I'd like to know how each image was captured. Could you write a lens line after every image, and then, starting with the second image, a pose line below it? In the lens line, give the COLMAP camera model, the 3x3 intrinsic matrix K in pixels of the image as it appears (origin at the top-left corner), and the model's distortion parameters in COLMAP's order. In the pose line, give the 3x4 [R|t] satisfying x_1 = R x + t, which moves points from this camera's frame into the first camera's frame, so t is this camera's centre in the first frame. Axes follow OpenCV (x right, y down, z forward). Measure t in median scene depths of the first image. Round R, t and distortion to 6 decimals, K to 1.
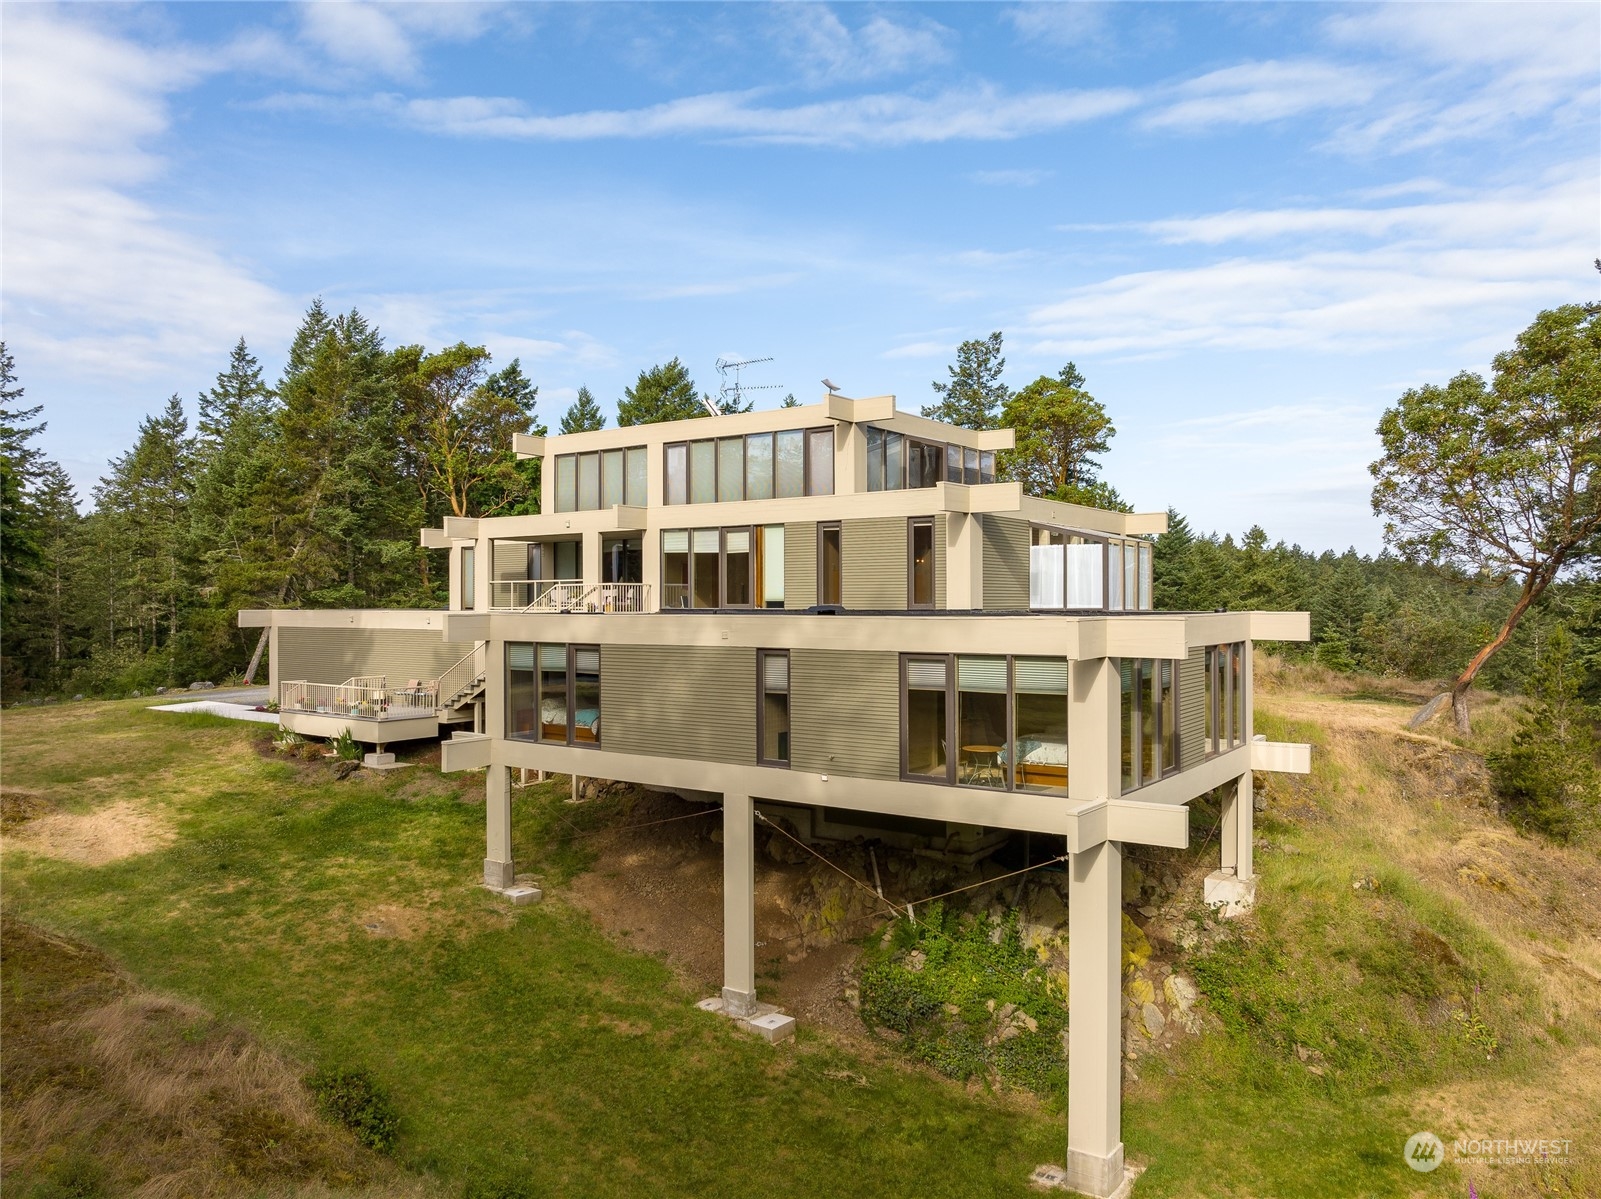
lens RADIAL K [[1259.2, 0, 819.4], [0, 1259.2, 606.2], [0, 0, 1]] dist [-0.043517, -0.007821]
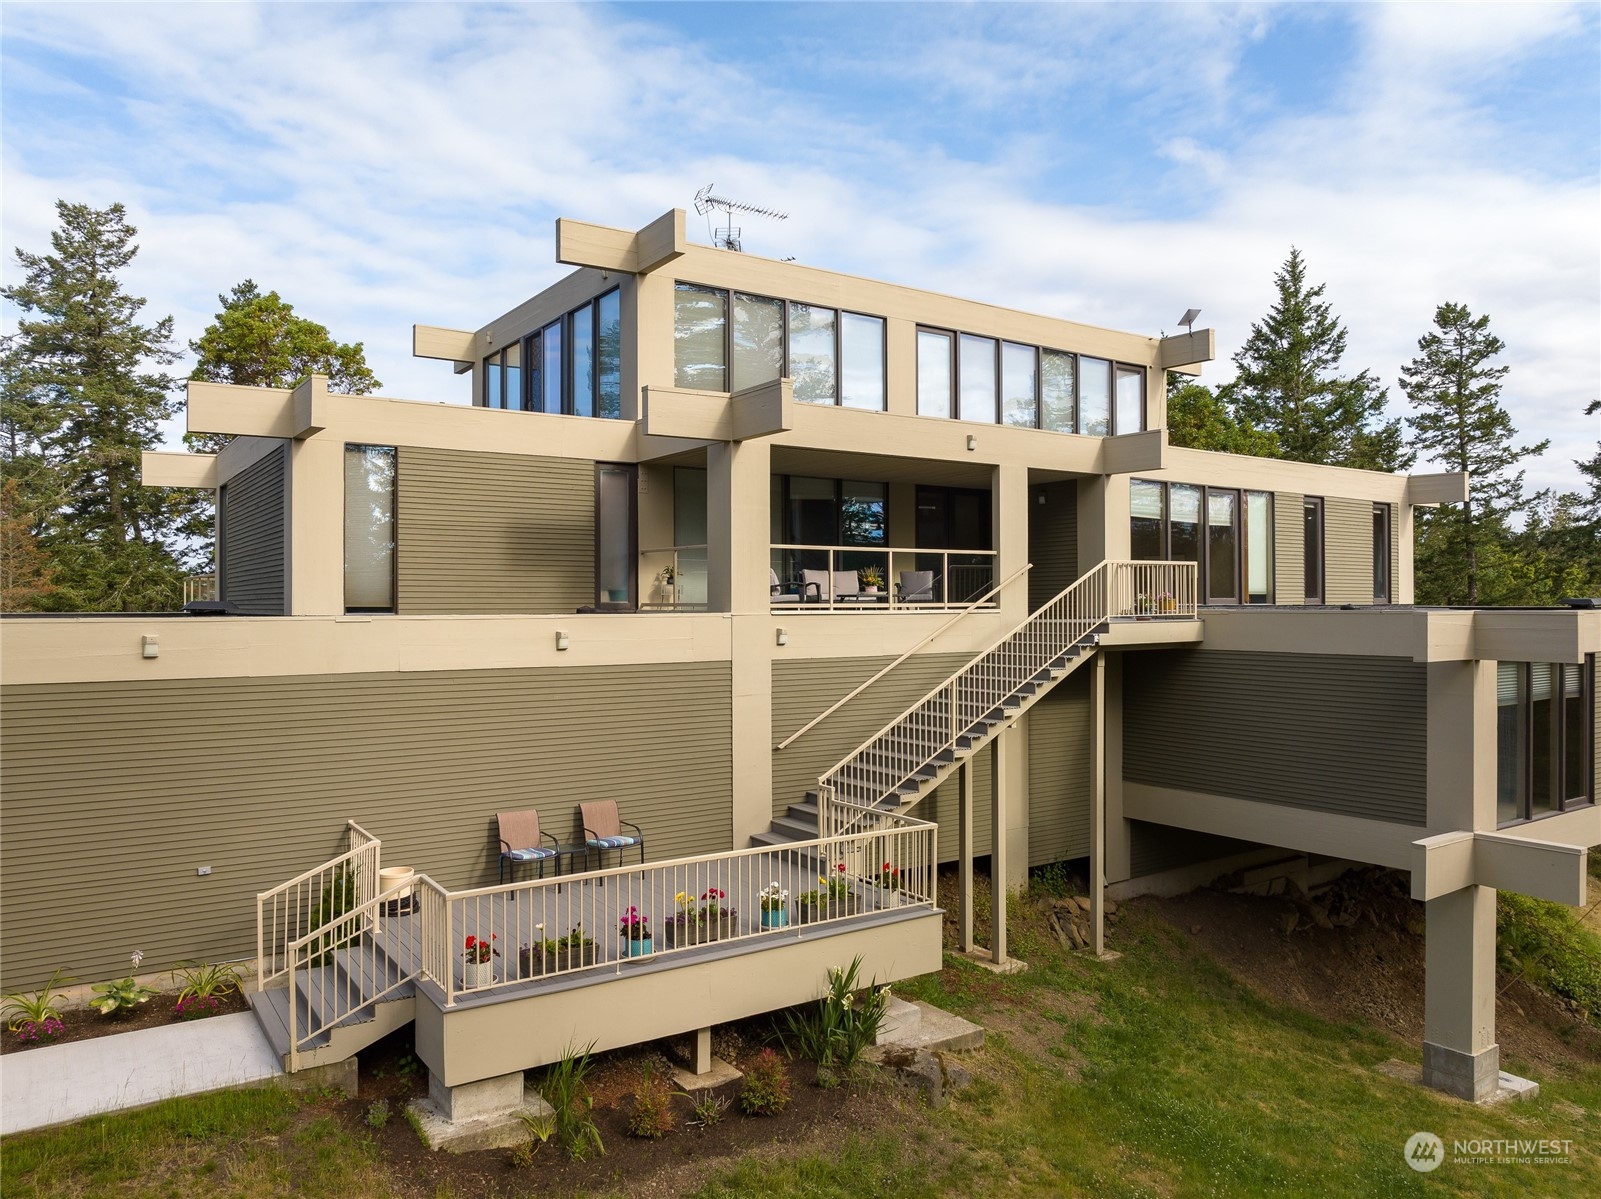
lens RADIAL K [[1141.3, 0, 842.7], [0, 1141.3, 594.0], [0, 0, 1]] dist [-0.038983, -0.002244]
pose [[0.296260, 0.012627, 0.955024, -0.741678], [0.008834, 0.999834, -0.015960, 0.003983], [-0.955067, 0.013165, 0.296099, 1.024558]]
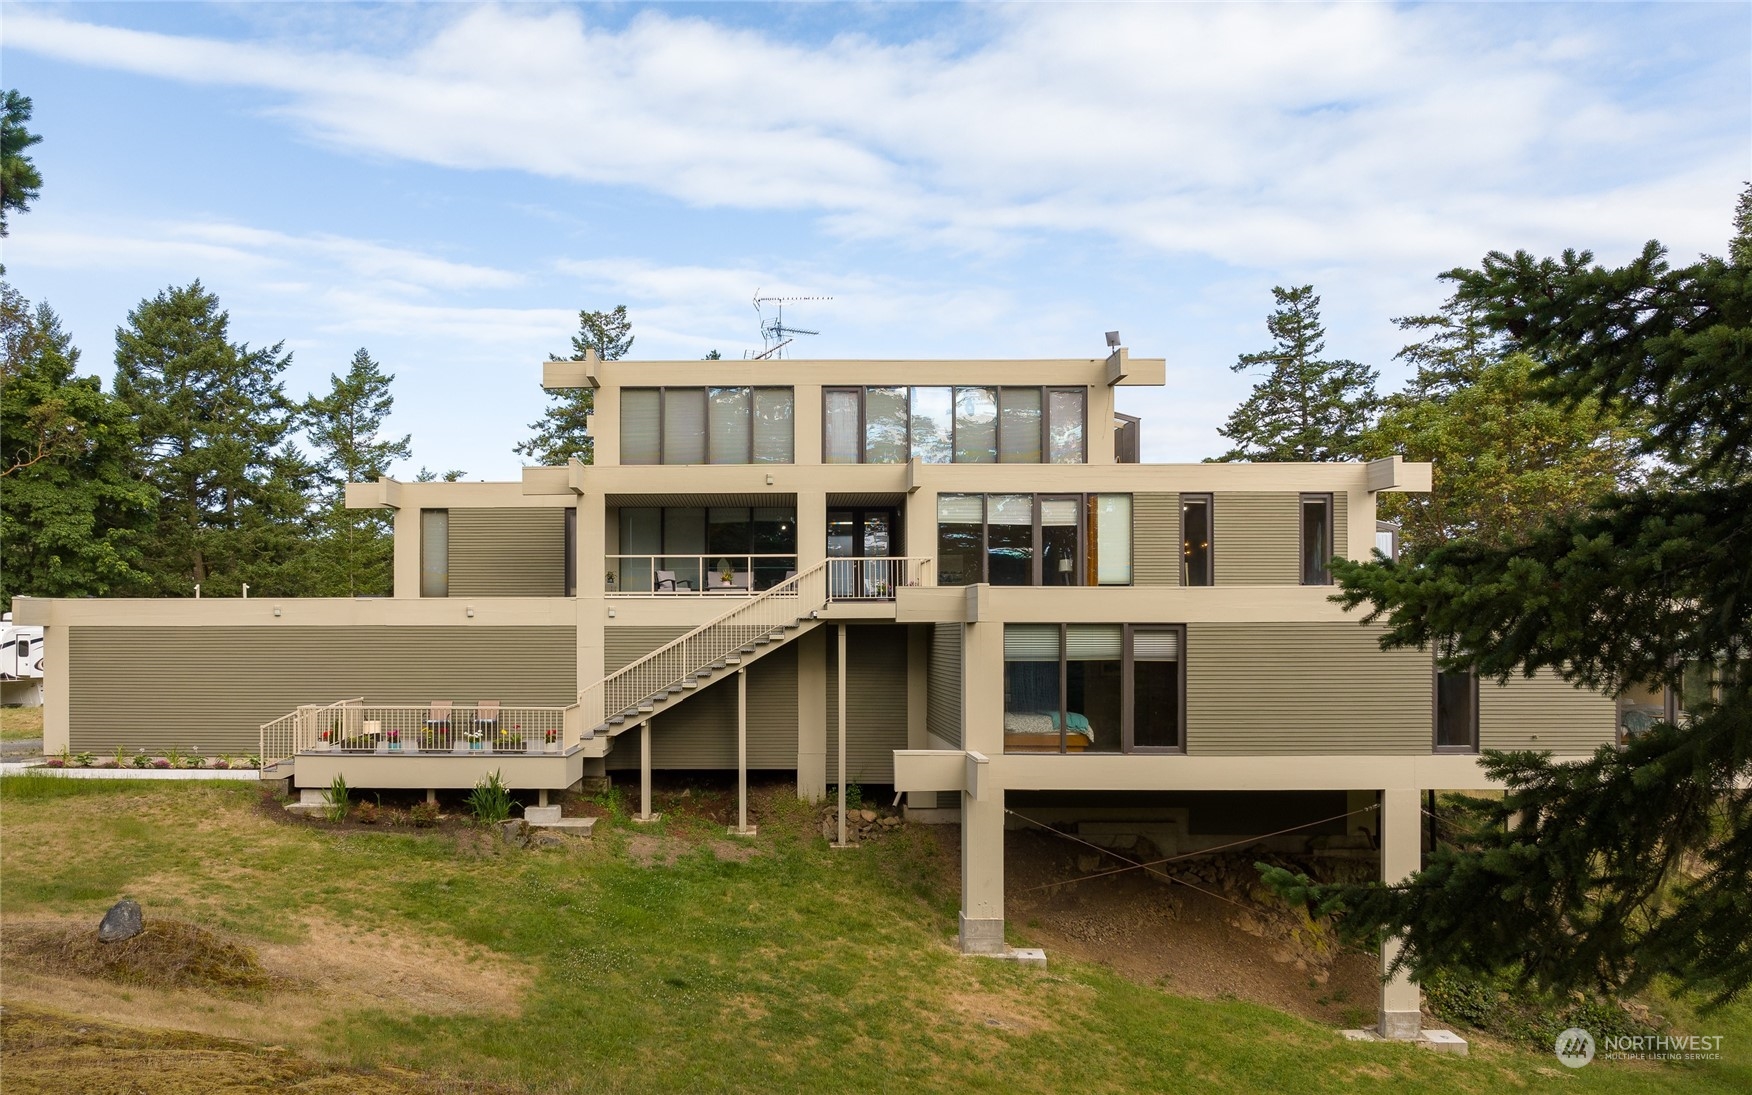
lens RADIAL K [[1387.0, 0, 872.1], [0, 1387.0, 645.9], [0, 0, 1]] dist [-0.037189, -0.002467]
pose [[0.799323, -0.004639, 0.600884, -0.723155], [0.003608, 0.999989, 0.002920, 0.034348], [-0.600891, -0.000166, 0.799331, 0.343971]]
